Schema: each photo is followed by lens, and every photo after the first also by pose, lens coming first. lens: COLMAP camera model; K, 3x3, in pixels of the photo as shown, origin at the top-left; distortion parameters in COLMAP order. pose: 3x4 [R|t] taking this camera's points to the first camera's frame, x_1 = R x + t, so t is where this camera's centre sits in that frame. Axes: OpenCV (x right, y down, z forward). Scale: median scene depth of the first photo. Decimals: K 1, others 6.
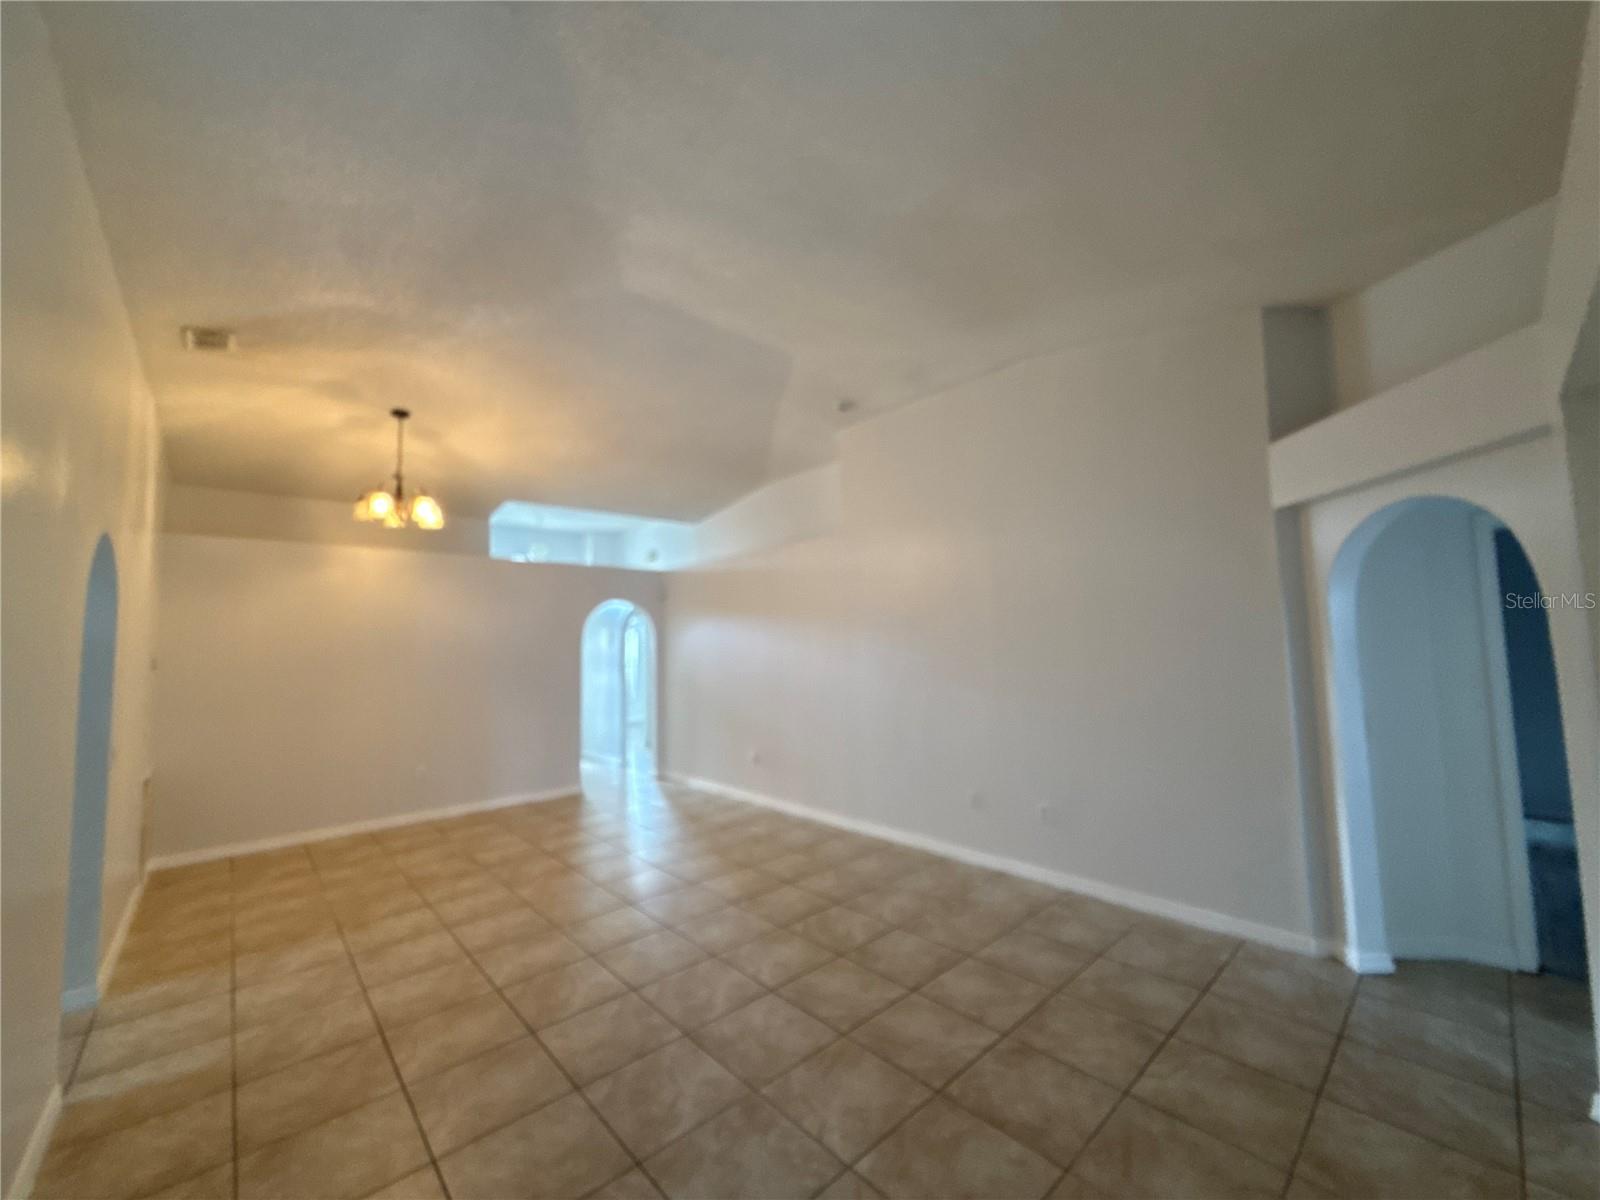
lens RADIAL K [[624.2, 0, 800.0], [0, 624.2, 600.0], [0, 0, 1]] dist [0.004613, -0.000443]
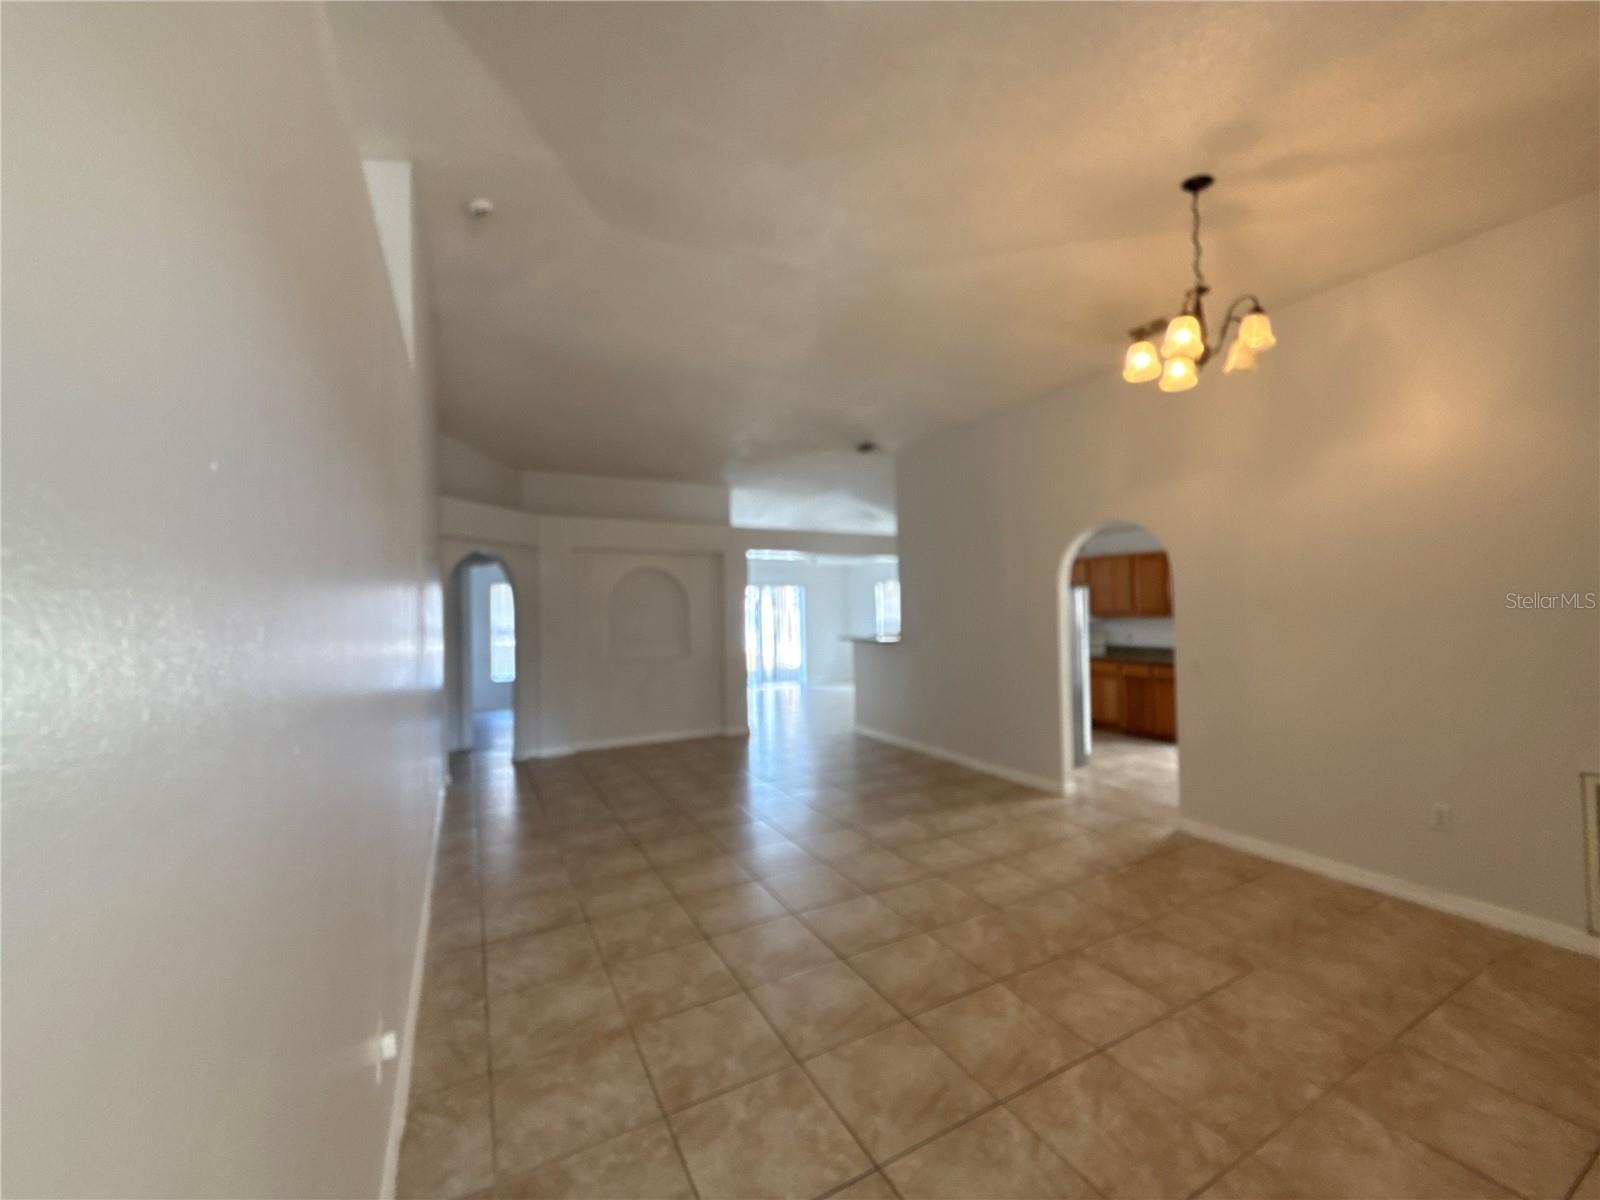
lens RADIAL K [[624.2, 0, 800.0], [0, 624.2, 600.0], [0, 0, 1]] dist [0.004613, -0.000443]
pose [[-0.967725, 0.042945, 0.248324, -0.470855], [0.023252, 0.996385, -0.081703, 0.156658], [-0.250935, -0.073292, -0.965225, 1.902991]]
